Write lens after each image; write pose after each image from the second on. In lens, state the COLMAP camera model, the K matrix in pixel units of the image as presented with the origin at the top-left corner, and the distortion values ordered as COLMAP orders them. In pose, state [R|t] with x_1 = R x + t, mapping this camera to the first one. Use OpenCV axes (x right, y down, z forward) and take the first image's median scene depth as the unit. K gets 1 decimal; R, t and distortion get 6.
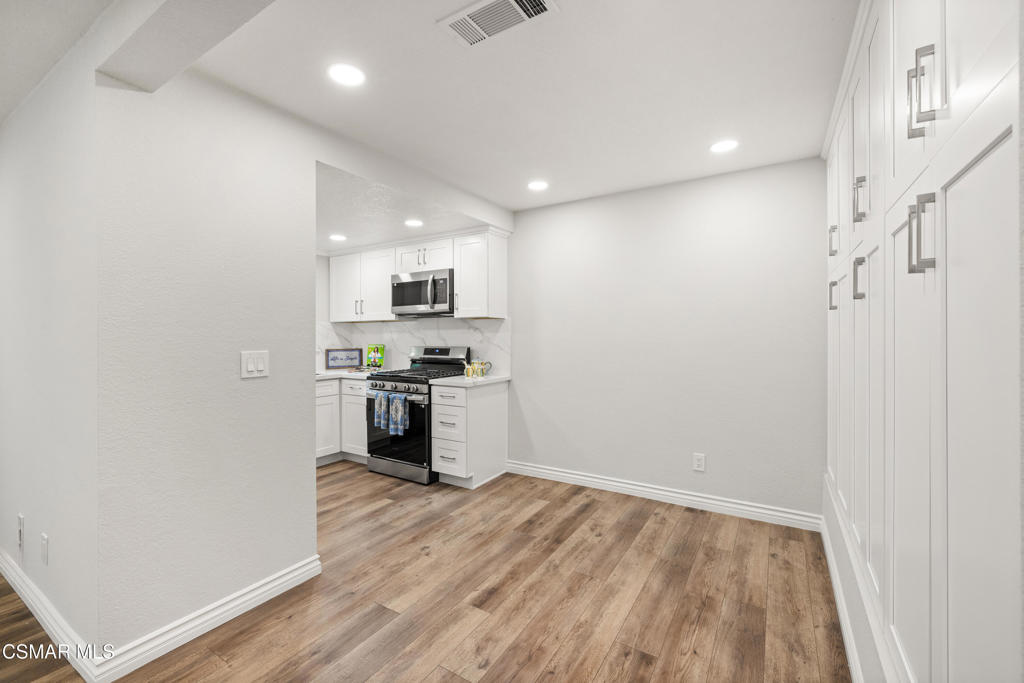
lens RADIAL K [[432.9, 0, 506.2], [0, 432.9, 337.7], [0, 0, 1]] dist [0.001111, -0.000588]
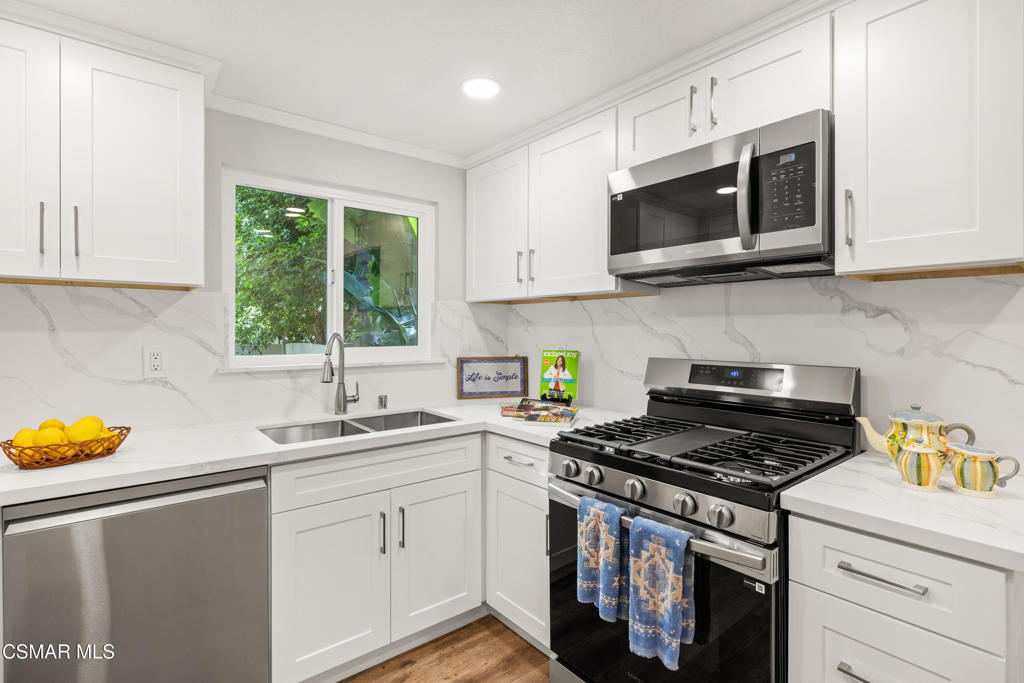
lens RADIAL K [[495.5, 0, 510.1], [0, 495.5, 331.4], [0, 0, 1]] dist [-0.001256, 0.001117]
pose [[0.948920, 0.005644, -0.315467, -0.245763], [-0.005084, 0.999984, 0.002597, -0.006237], [0.315477, -0.000860, 0.948933, 0.651740]]
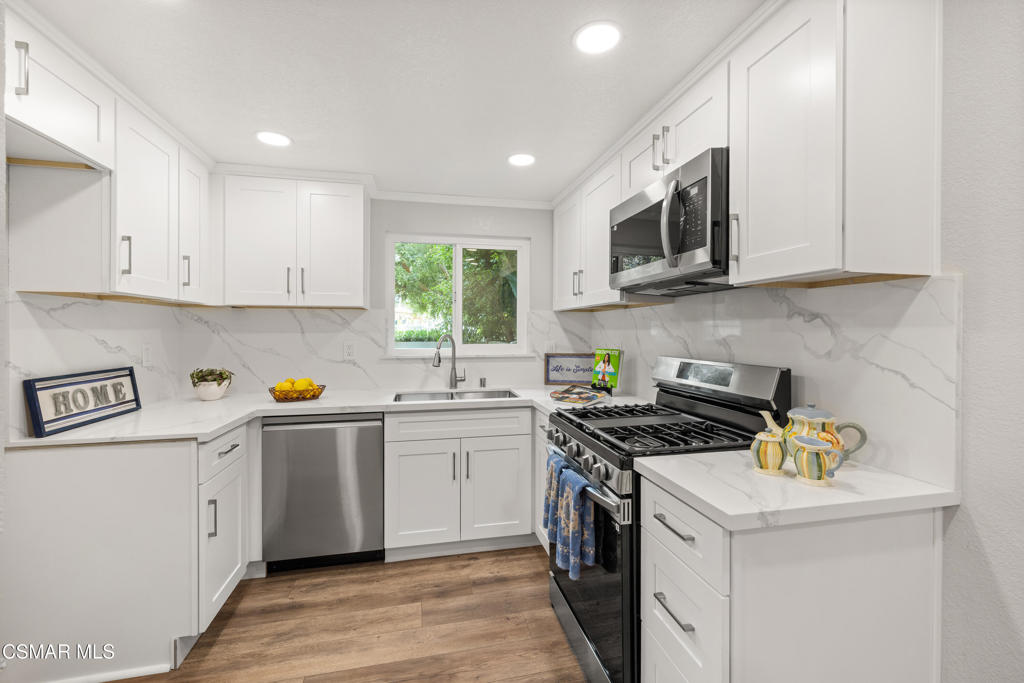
lens RADIAL K [[432.9, 0, 509.9], [0, 432.9, 331.5], [0, 0, 1]] dist [0.001111, -0.000588]
pose [[0.704956, 0.005096, -0.709233, 0.004760], [-0.004832, 0.999985, 0.002382, -0.009337], [0.709235, 0.001748, 0.704970, 0.677528]]
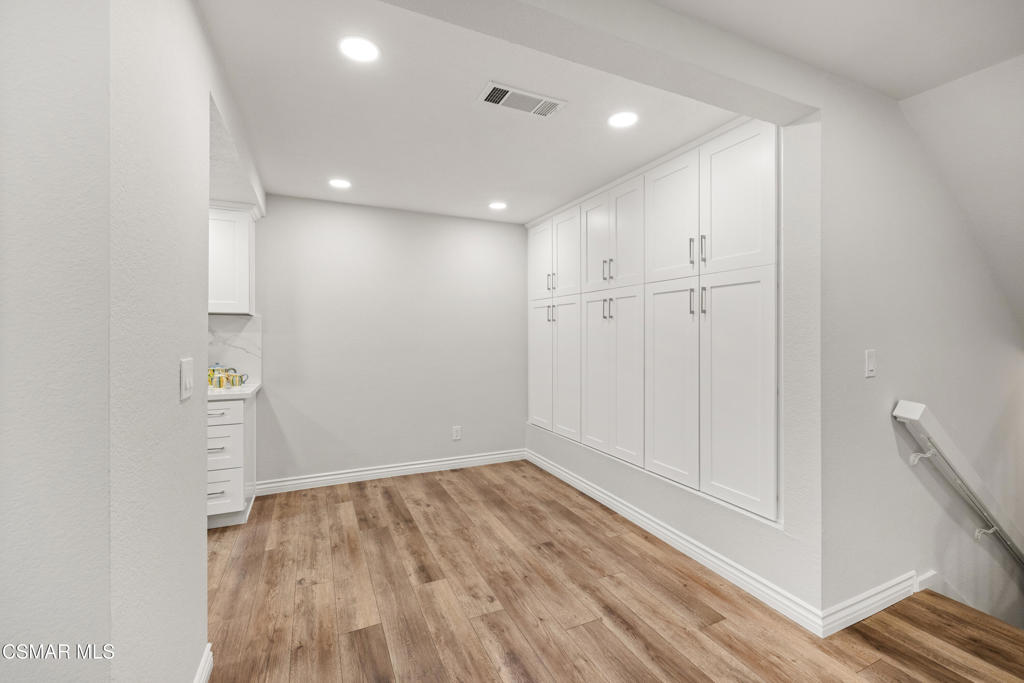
lens RADIAL K [[432.9, 0, 519.5], [0, 432.9, 338.6], [0, 0, 1]] dist [0.001111, -0.000588]
pose [[0.536133, -0.002667, 0.844130, -0.484223], [0.001637, 0.999996, 0.002120, -0.000781], [-0.844132, 0.000245, 0.536135, 0.117519]]
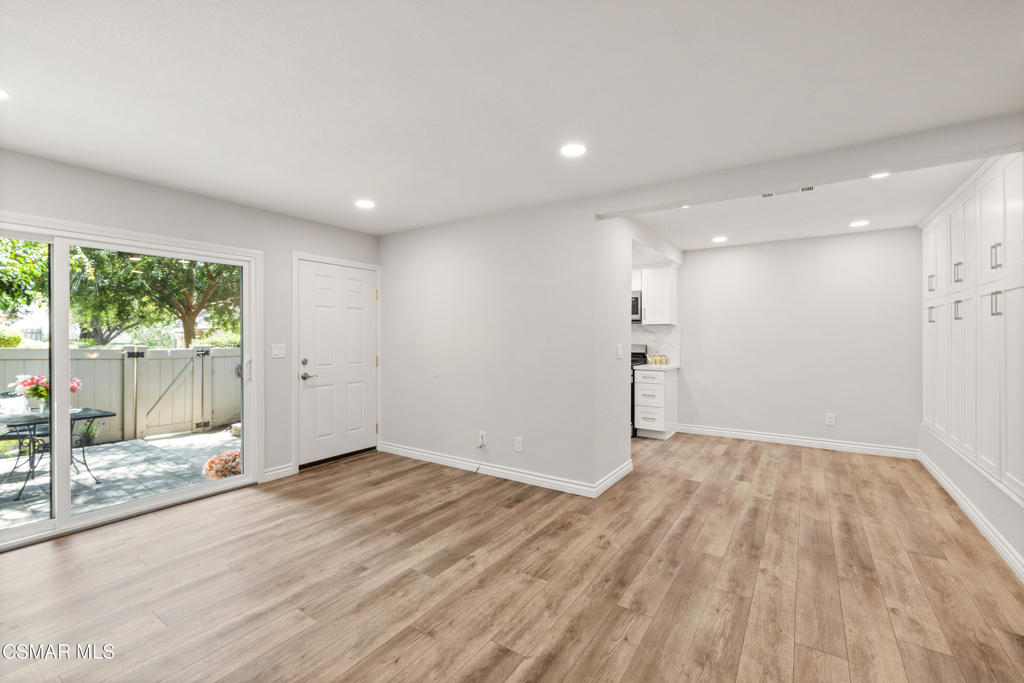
lens RADIAL K [[432.9, 0, 507.8], [0, 432.9, 334.9], [0, 0, 1]] dist [0.001111, -0.000588]
pose [[0.999065, 0.004257, -0.043024, -0.552271], [-0.004701, 0.999937, -0.010214, 0.006398], [0.042978, 0.010407, 0.999022, -0.514929]]
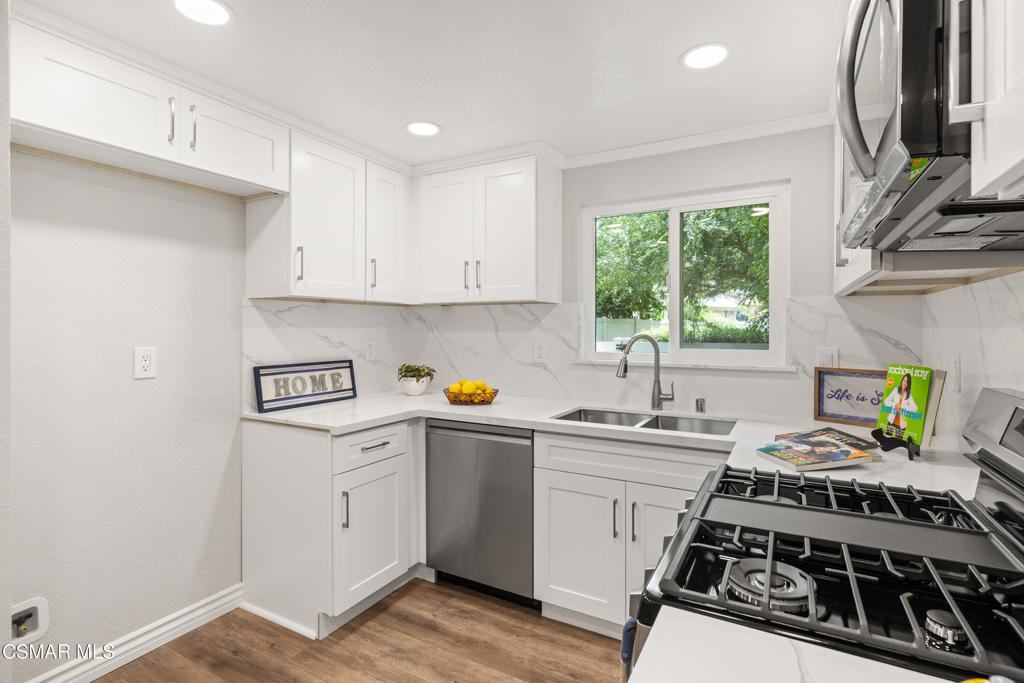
lens RADIAL K [[495.5, 0, 510.1], [0, 495.5, 327.7], [0, 0, 1]] dist [-0.001256, 0.001117]
pose [[0.052994, 0.003271, -0.998589, 0.011026], [-0.004109, 0.999987, 0.003058, -0.011454], [0.998586, 0.003941, 0.053007, 0.939518]]
